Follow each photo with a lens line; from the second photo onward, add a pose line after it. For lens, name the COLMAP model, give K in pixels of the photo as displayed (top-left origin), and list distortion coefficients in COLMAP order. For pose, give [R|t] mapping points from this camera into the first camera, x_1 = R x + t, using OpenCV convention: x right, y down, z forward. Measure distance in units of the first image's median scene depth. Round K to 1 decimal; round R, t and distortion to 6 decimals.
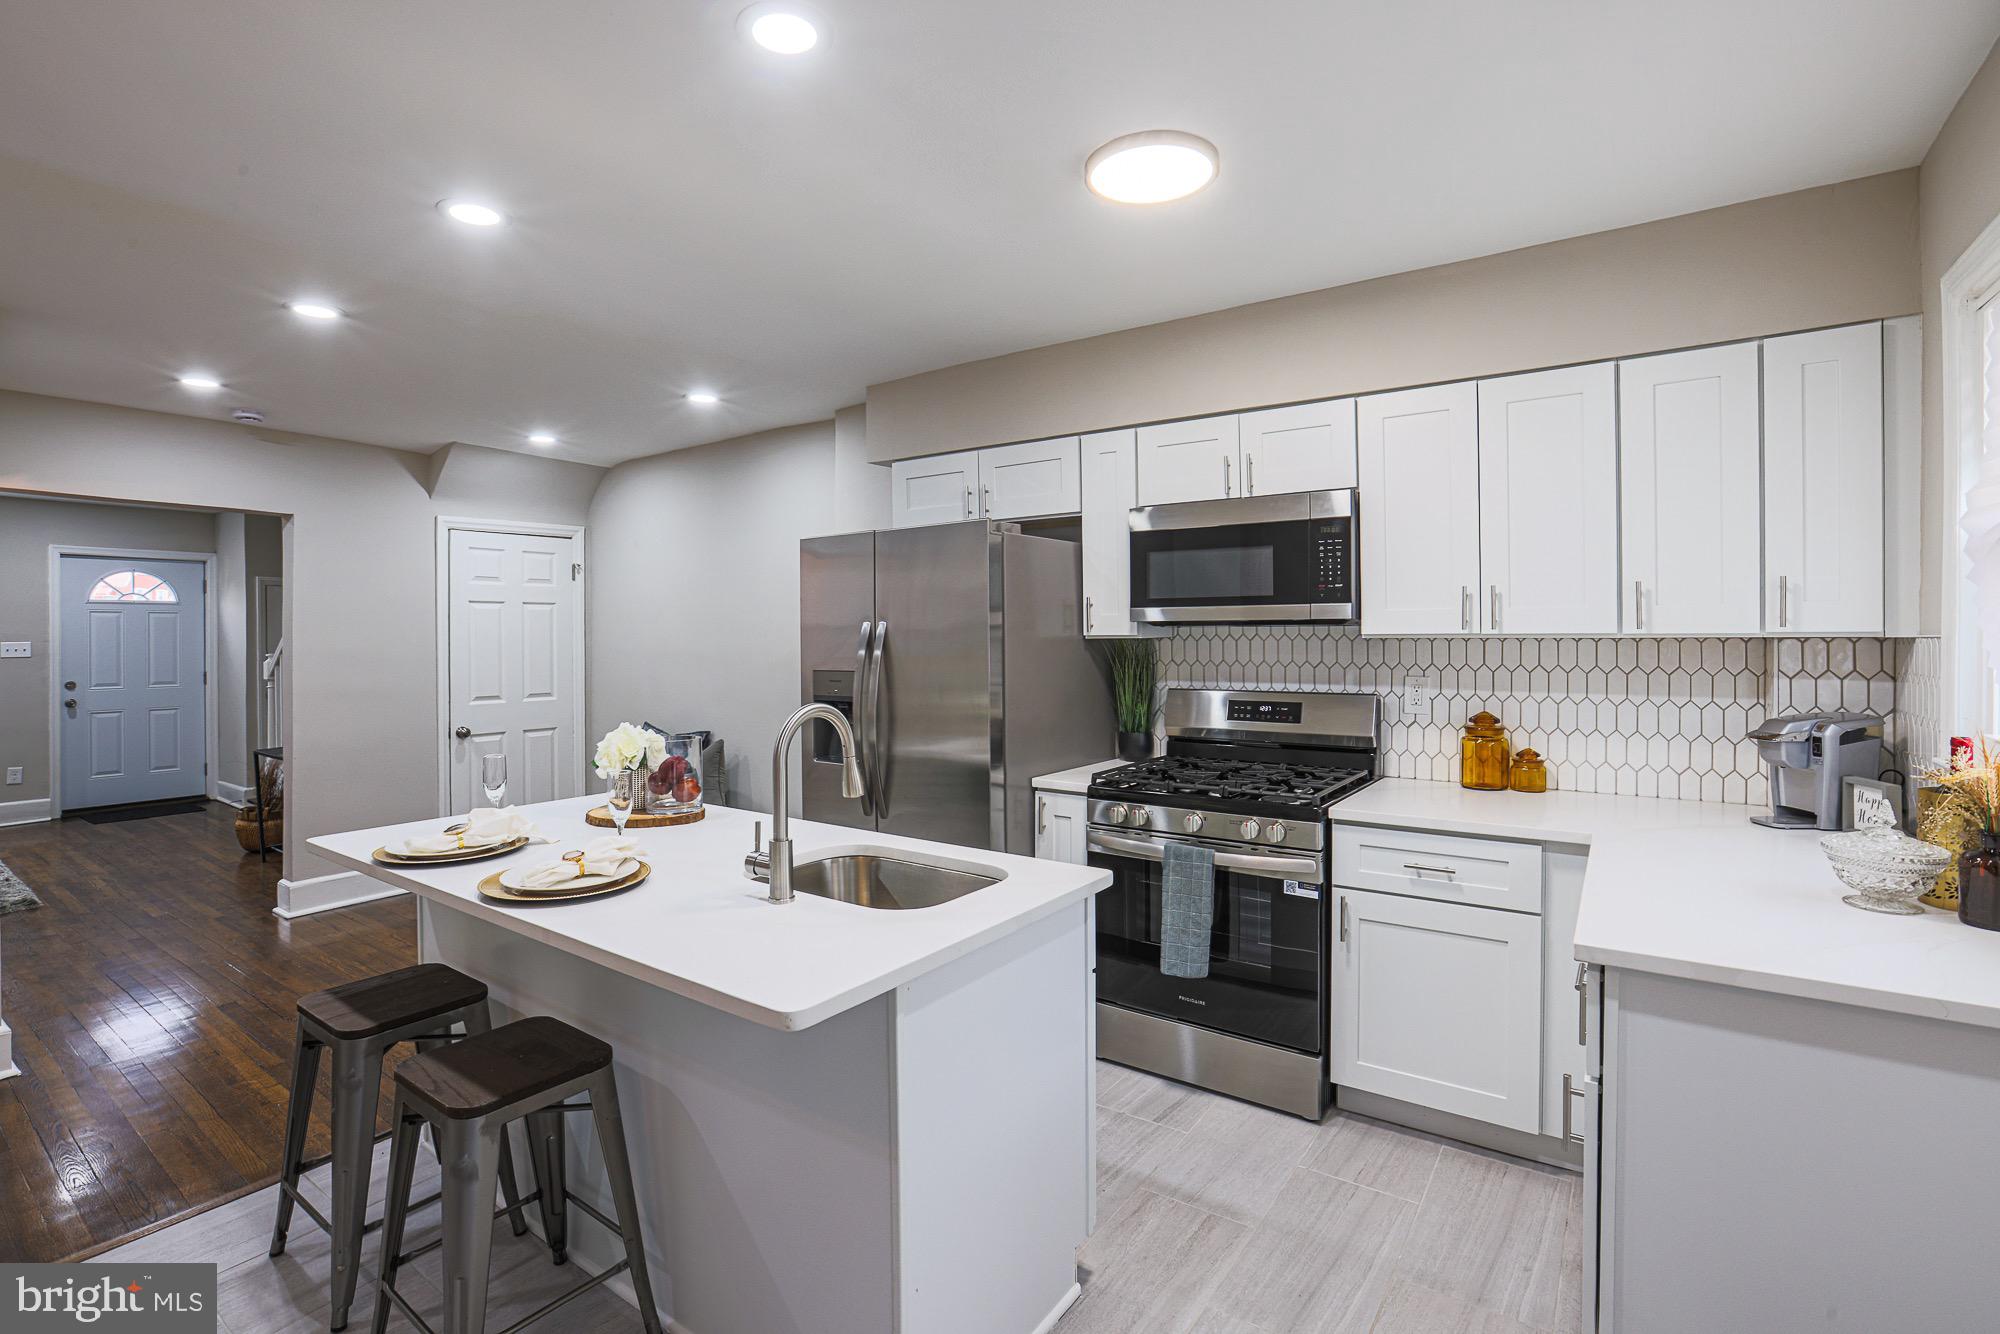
lens RADIAL K [[929.6, 0, 995.3], [0, 929.6, 636.0], [0, 0, 1]] dist [-0.053656, 0.014445]
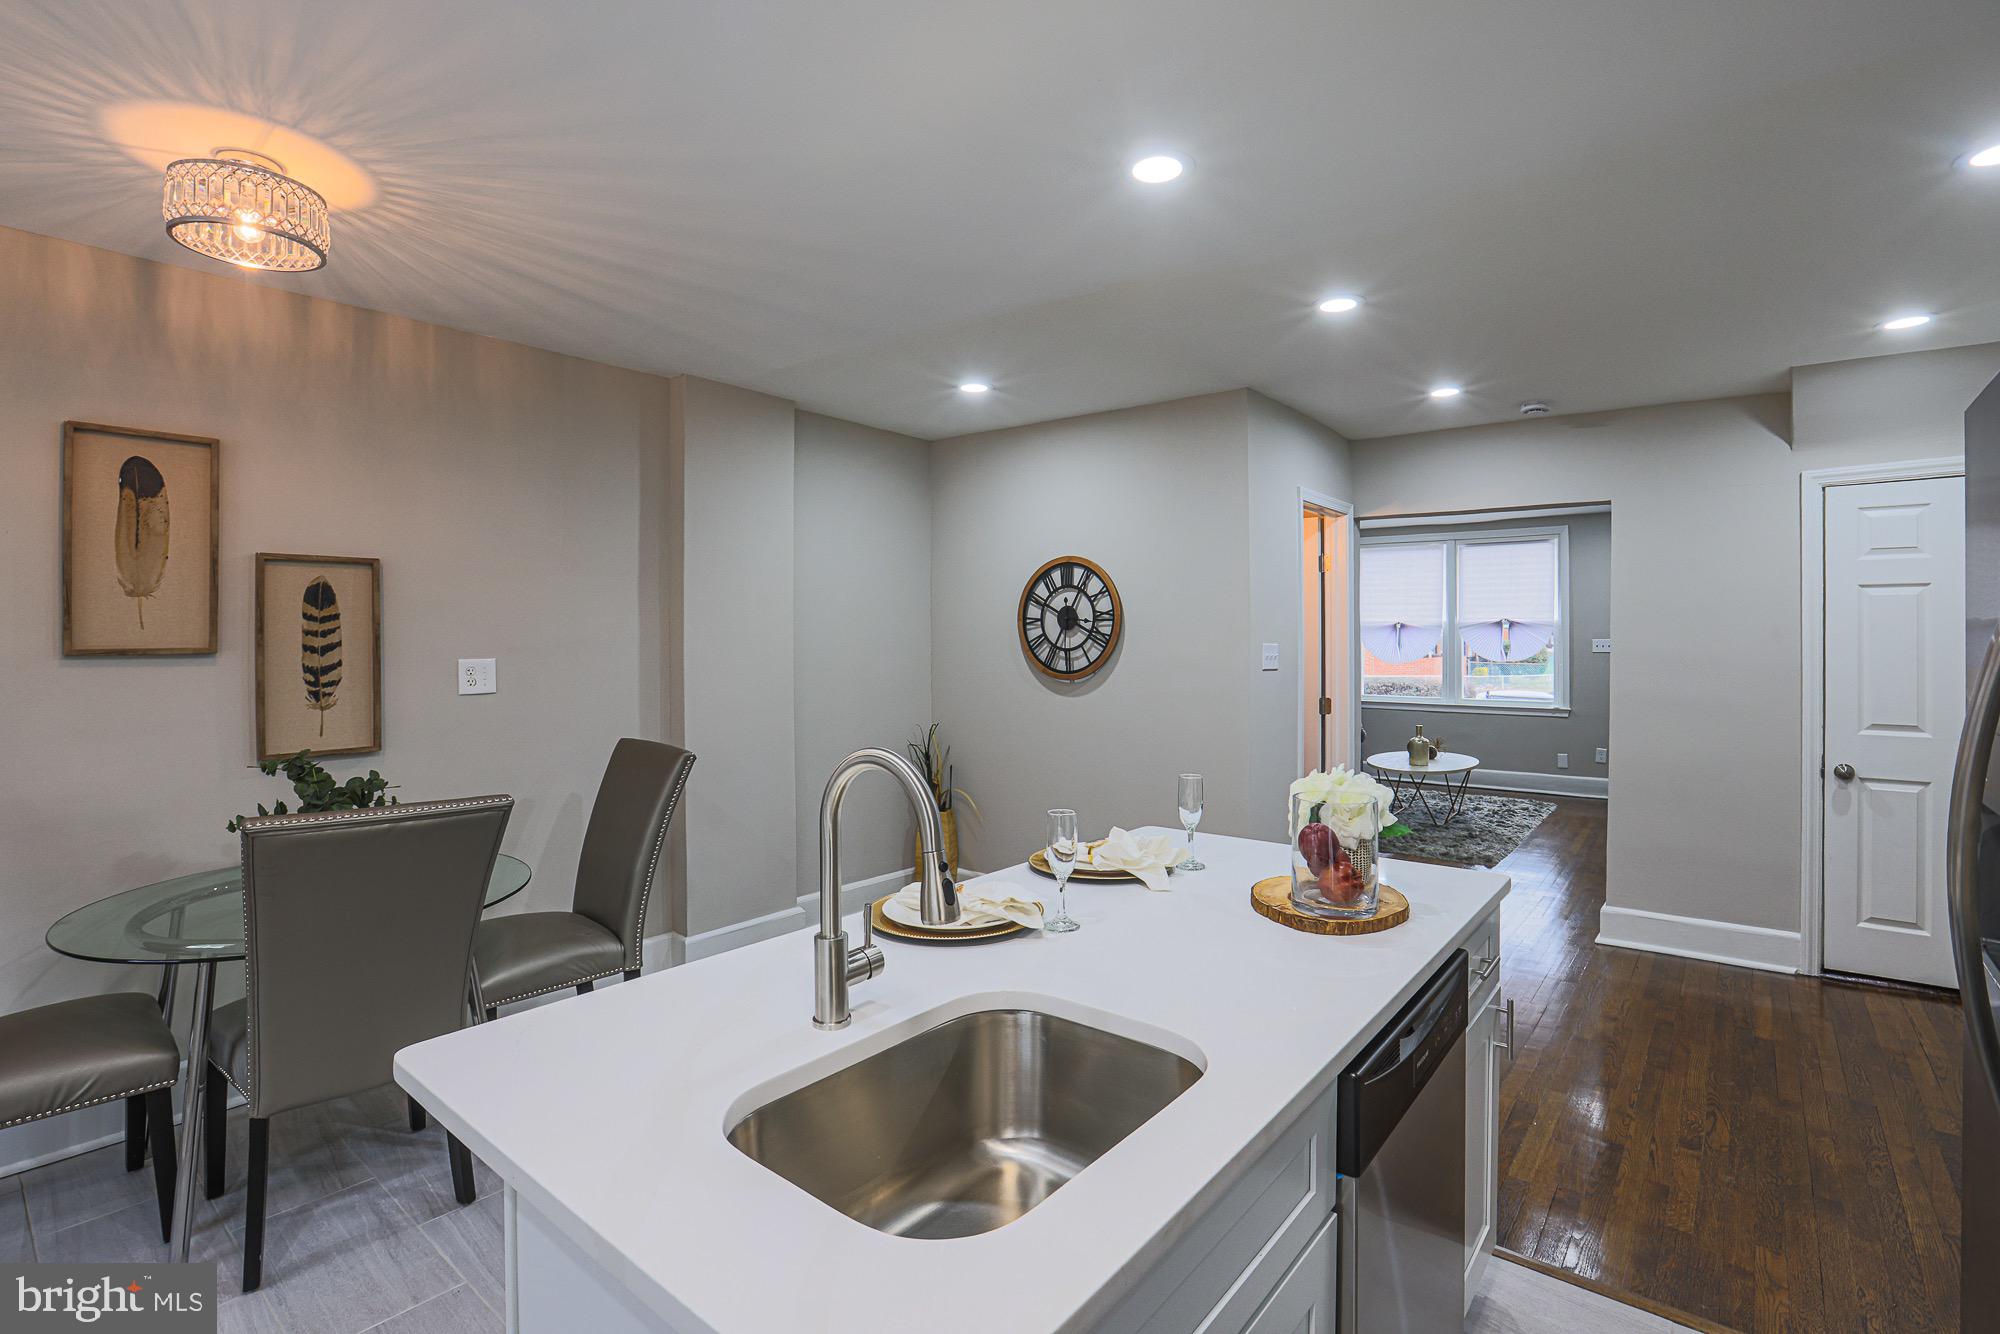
lens RADIAL K [[929.6, 0, 1002.6], [0, 929.6, 628.9], [0, 0, 1]] dist [-0.053656, 0.014445]
pose [[-0.073518, -0.002021, -0.997292, 0.248006], [-0.002071, 0.999996, -0.001873, -0.003975], [0.997292, 0.001928, -0.073522, 0.642407]]
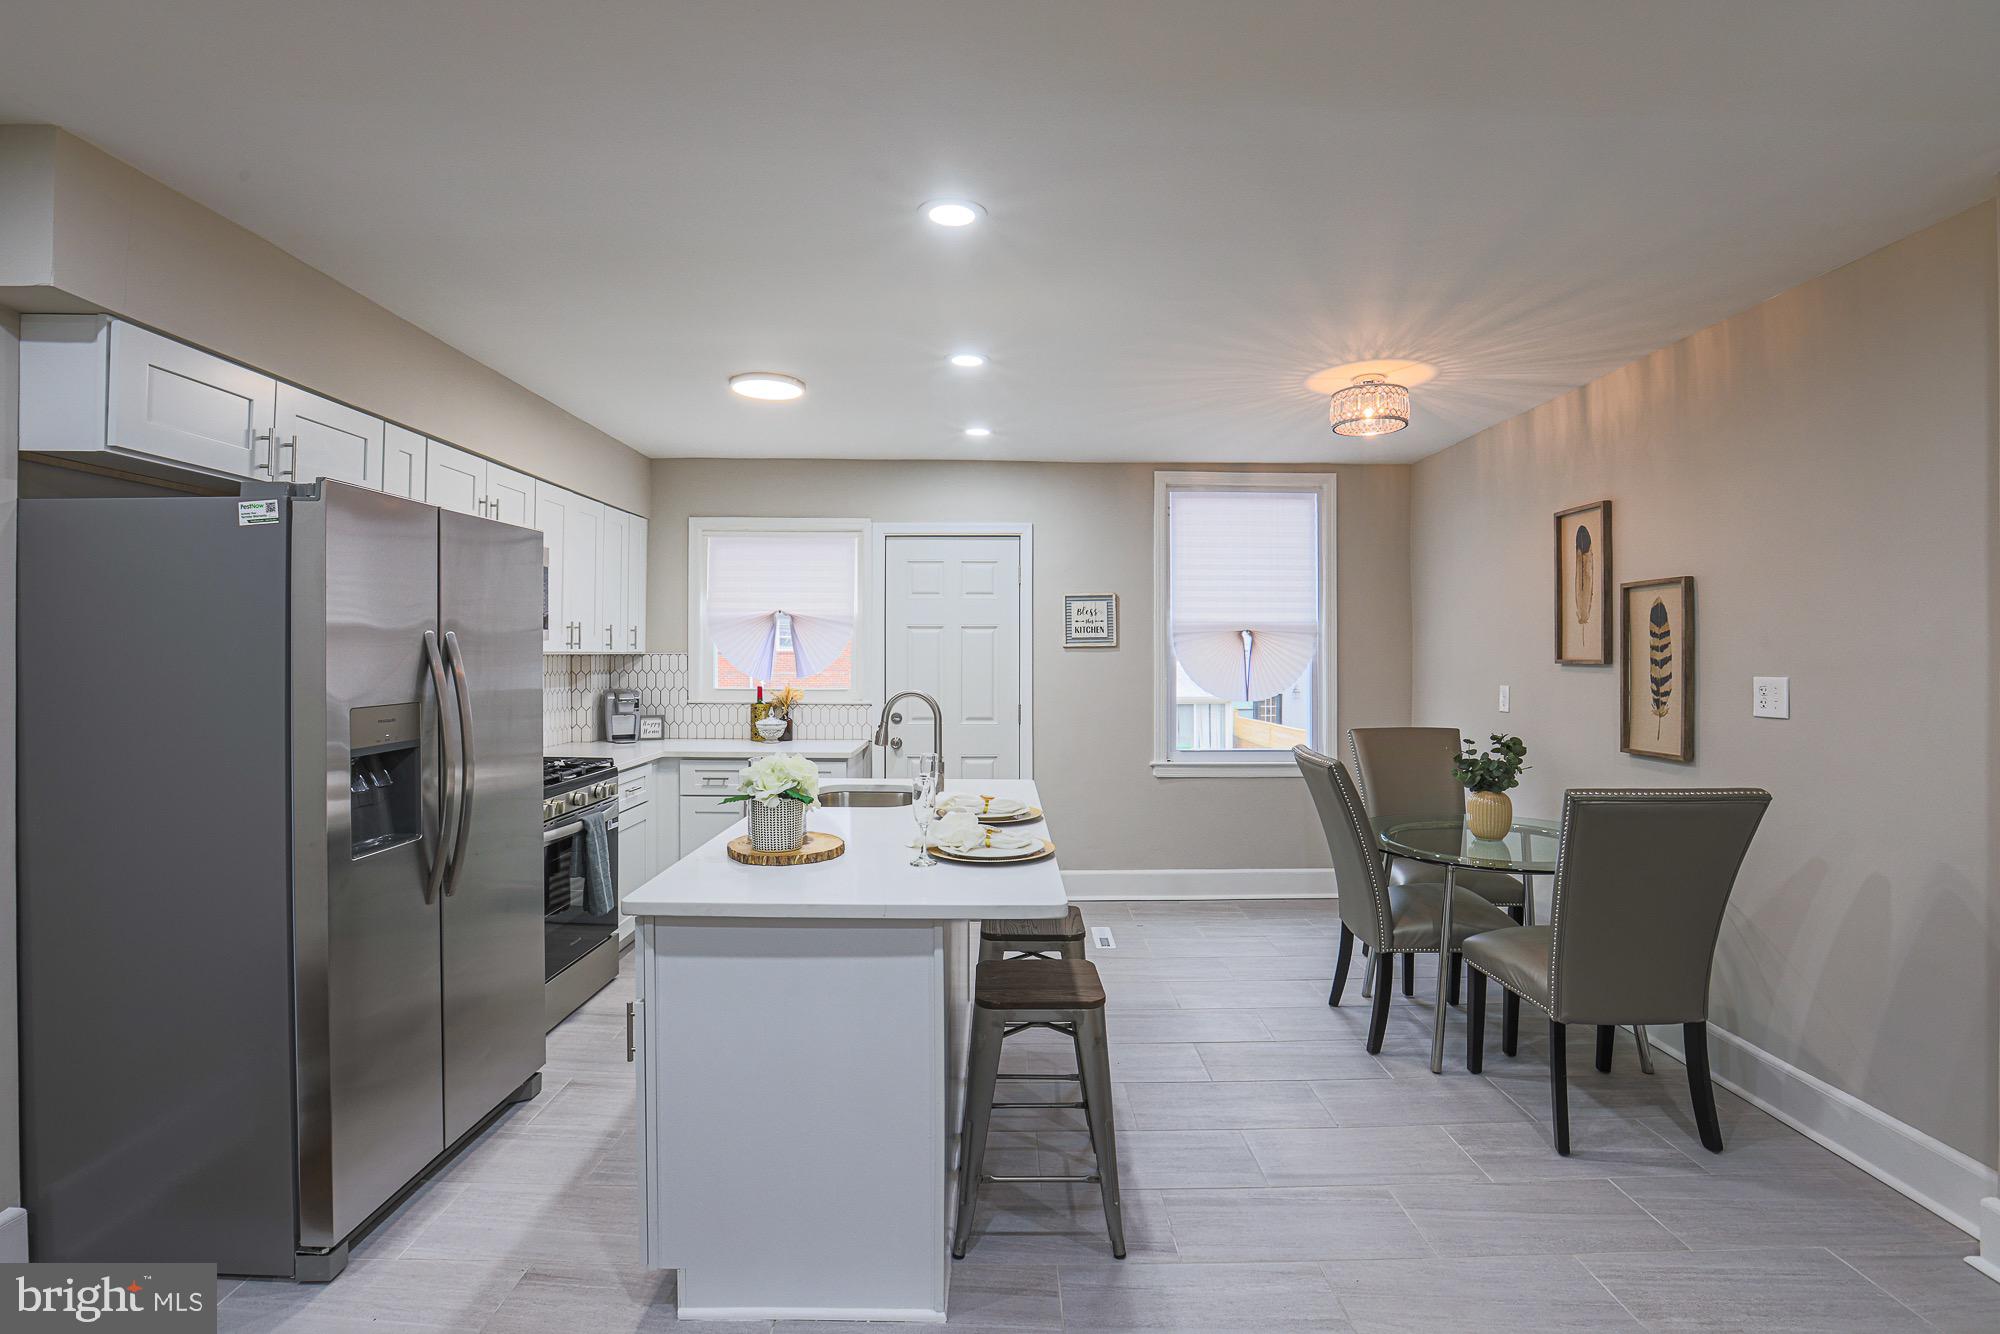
lens RADIAL K [[929.6, 0, 1000.4], [0, 929.6, 641.0], [0, 0, 1]] dist [-0.053656, 0.014445]
pose [[-0.585424, 0.014966, 0.810589, -0.990207], [0.003550, 0.999867, -0.015897, 0.005471], [-0.810720, -0.006429, -0.585399, 1.091269]]
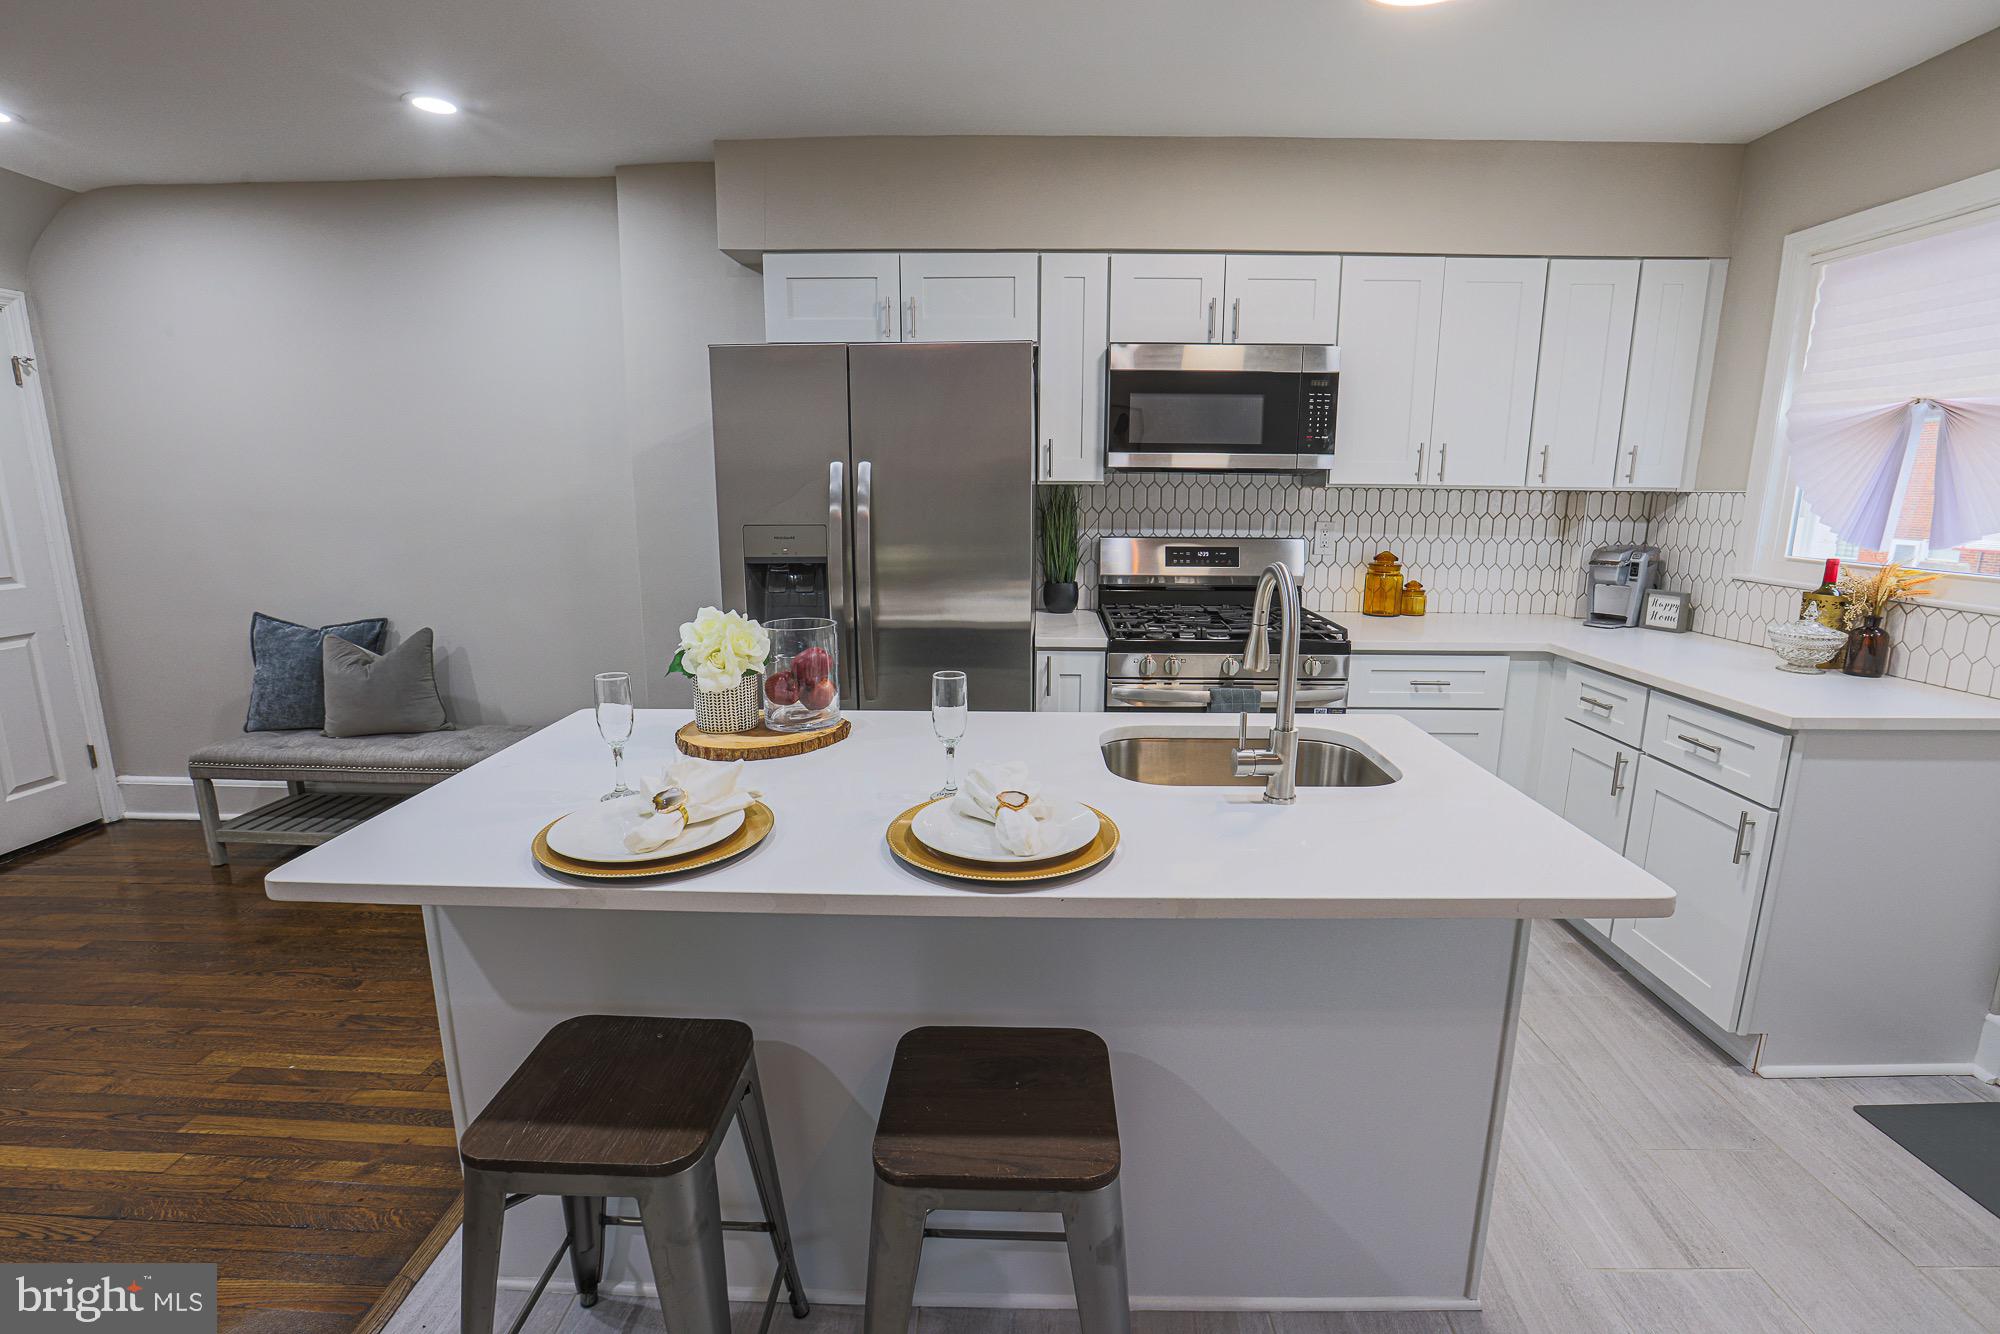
lens RADIAL K [[929.6, 0, 1011.7], [0, 929.6, 659.4], [0, 0, 1]] dist [-0.053656, 0.014445]
pose [[0.819841, -0.099625, 0.563858, -0.489119], [-0.008543, 0.982510, 0.186016, 0.002482], [-0.572527, -0.157321, 0.804650, 0.260742]]
